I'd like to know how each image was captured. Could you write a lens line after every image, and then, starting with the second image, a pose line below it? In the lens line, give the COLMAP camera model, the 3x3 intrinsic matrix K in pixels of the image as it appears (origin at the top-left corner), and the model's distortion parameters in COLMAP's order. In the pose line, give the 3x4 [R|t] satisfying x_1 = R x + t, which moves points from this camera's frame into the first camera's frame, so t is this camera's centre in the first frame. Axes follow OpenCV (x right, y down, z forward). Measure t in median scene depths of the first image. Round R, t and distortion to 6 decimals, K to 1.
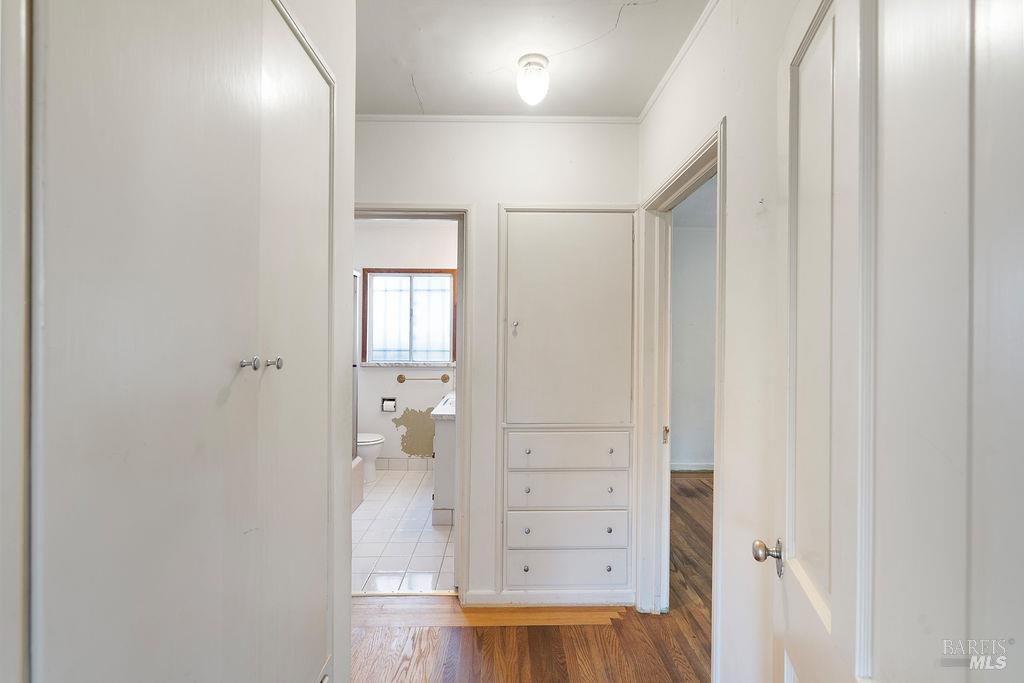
lens RADIAL K [[469.4, 0, 508.1], [0, 469.4, 337.0], [0, 0, 1]] dist [-0.005431, 0.001816]
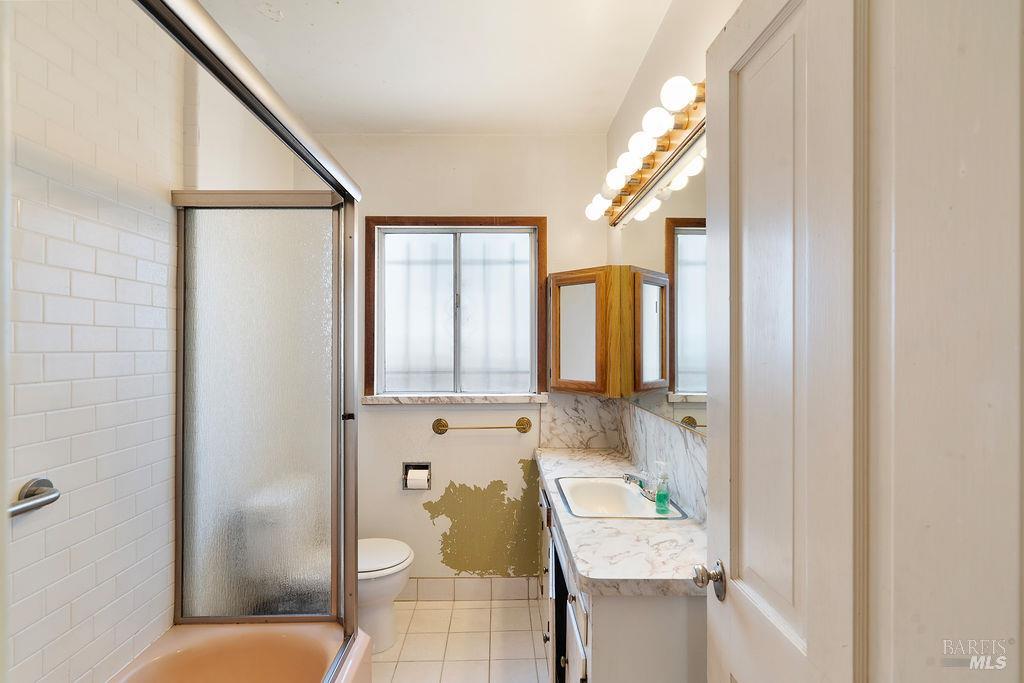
lens RADIAL K [[469.4, 0, 508.9], [0, 469.4, 345.0], [0, 0, 1]] dist [-0.005431, 0.001816]
pose [[0.999964, -0.008423, 0.000315, -0.150038], [0.008424, 0.999961, -0.002622, -0.000417], [-0.000293, 0.002625, 0.999997, 0.473006]]
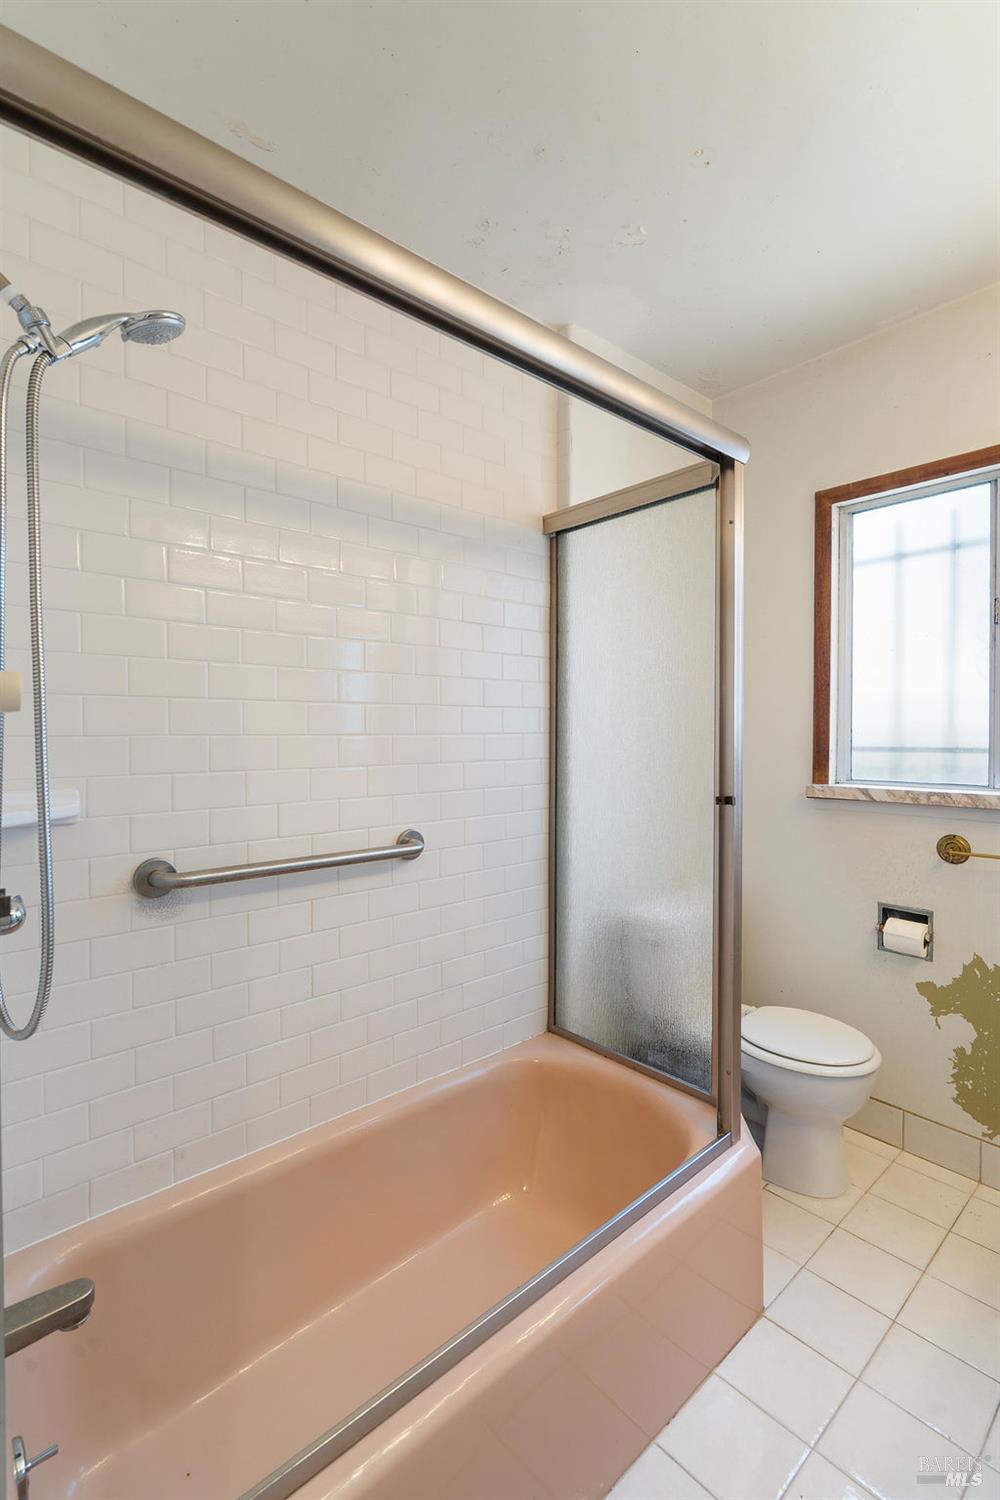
lens RADIAL K [[687.6, 0, 485.5], [0, 687.6, 740.0], [0, 0, 1]] dist [-0.005431, 0.001816]
pose [[0.642068, 0.004865, -0.766632, -0.092119], [0.005125, 0.999930, 0.010638, 0.016853], [0.766631, -0.010760, 0.641998, 0.517261]]
